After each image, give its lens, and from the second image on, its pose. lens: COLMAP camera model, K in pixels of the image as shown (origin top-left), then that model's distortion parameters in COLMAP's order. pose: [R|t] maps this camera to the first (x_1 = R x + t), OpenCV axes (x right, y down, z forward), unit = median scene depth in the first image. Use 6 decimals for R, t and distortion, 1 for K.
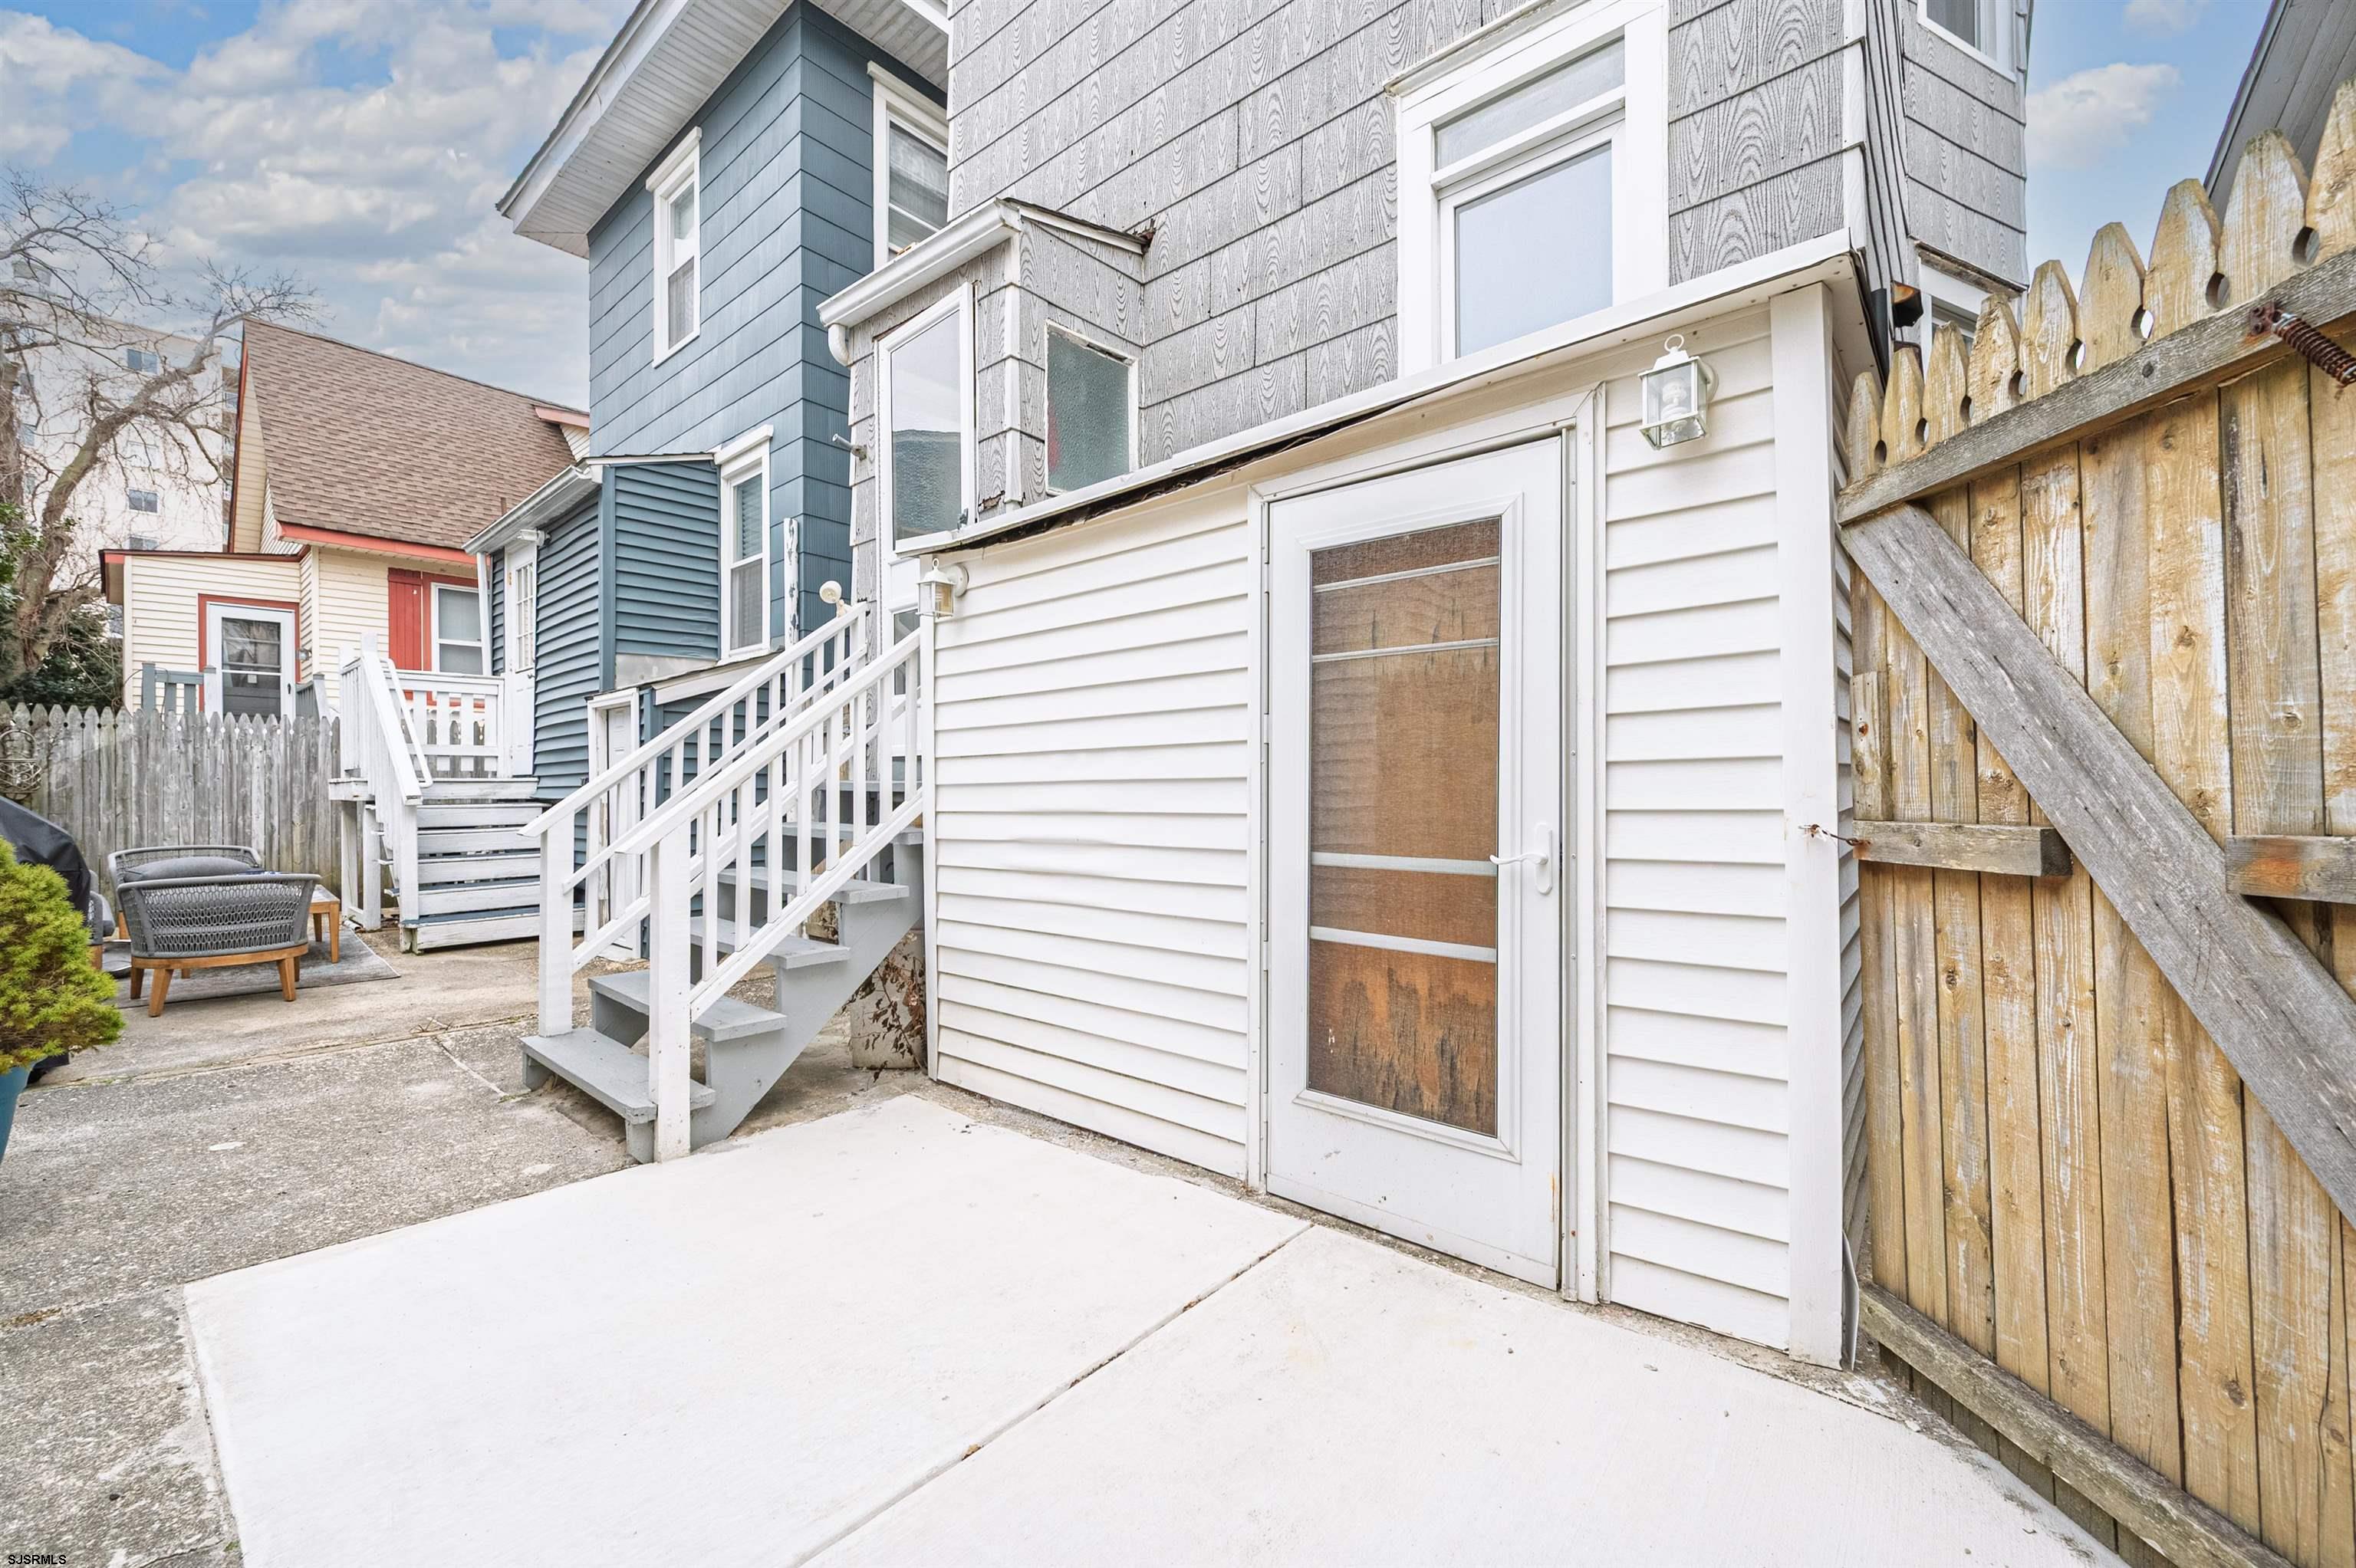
lens RADIAL K [[935.3, 0, 1162.4], [0, 935.3, 780.6], [0, 0, 1]] dist [-0.000989, 0.000144]
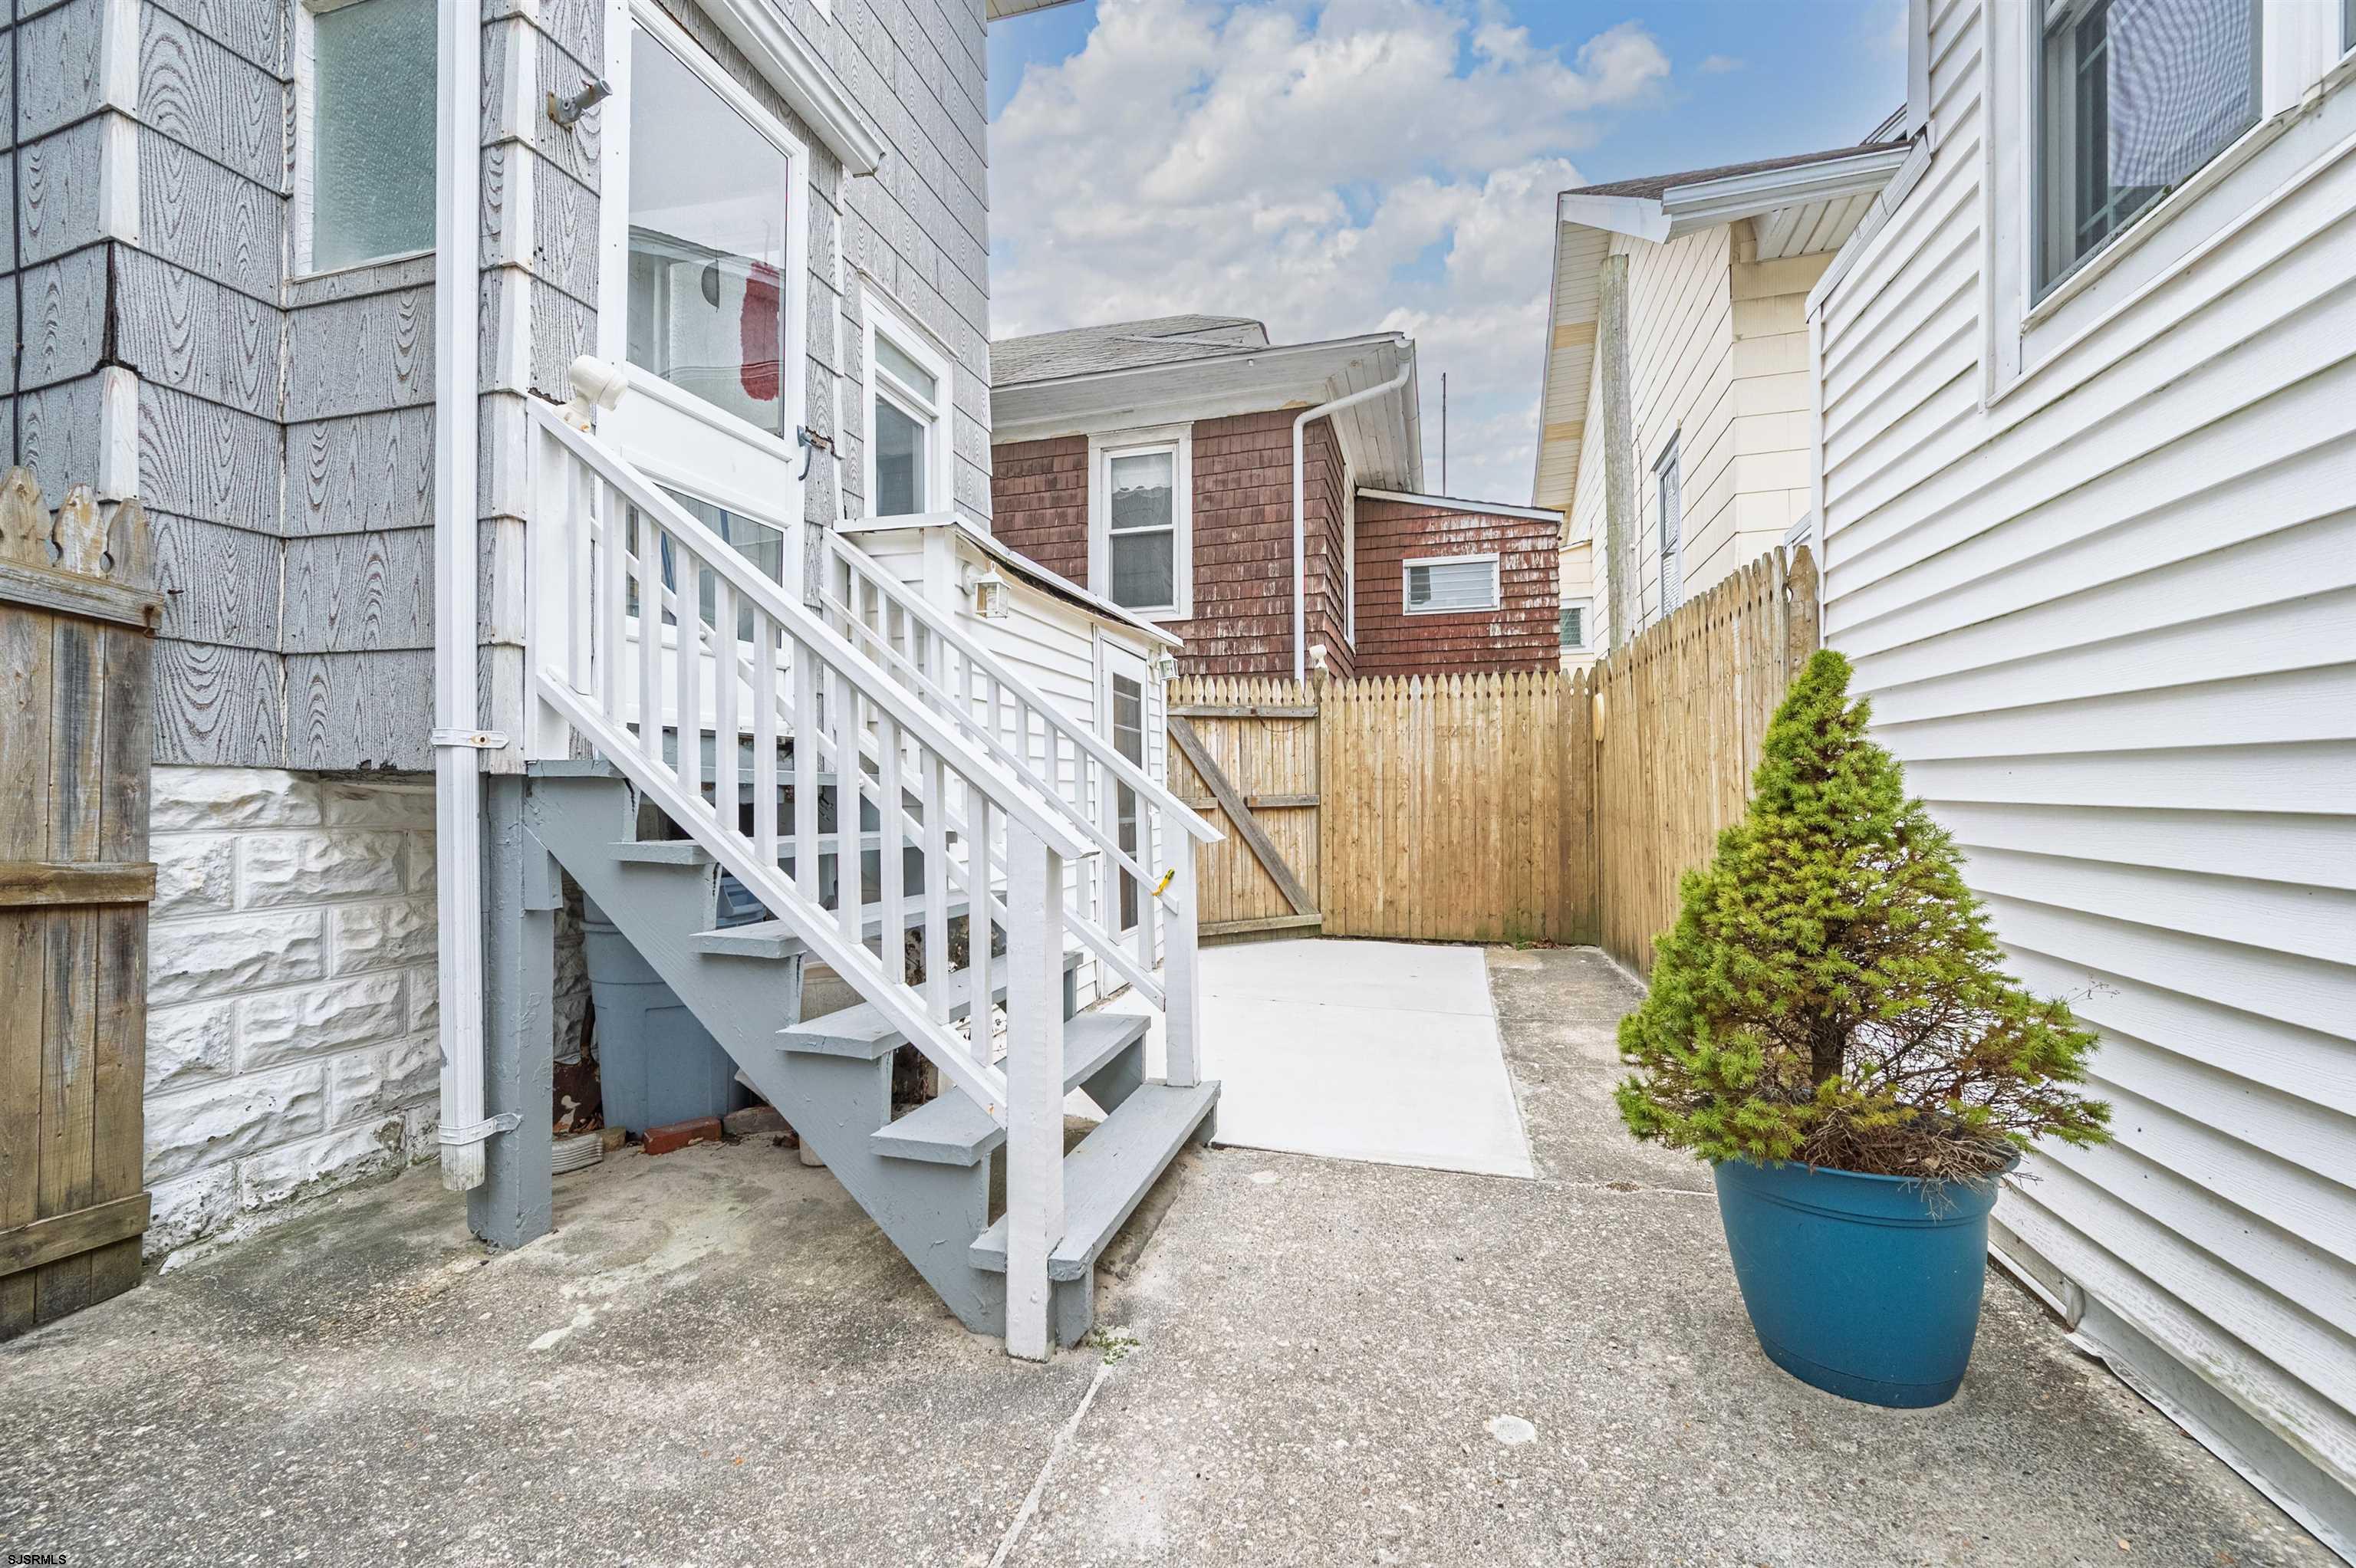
lens RADIAL K [[935.3, 0, 1165.8], [0, 935.3, 783.5], [0, 0, 1]] dist [-0.000989, 0.000144]
pose [[-0.424494, 0.013465, 0.905331, -1.652053], [-0.006961, 0.999811, -0.018134, 0.033185], [-0.905404, -0.014000, -0.424320, 1.657416]]
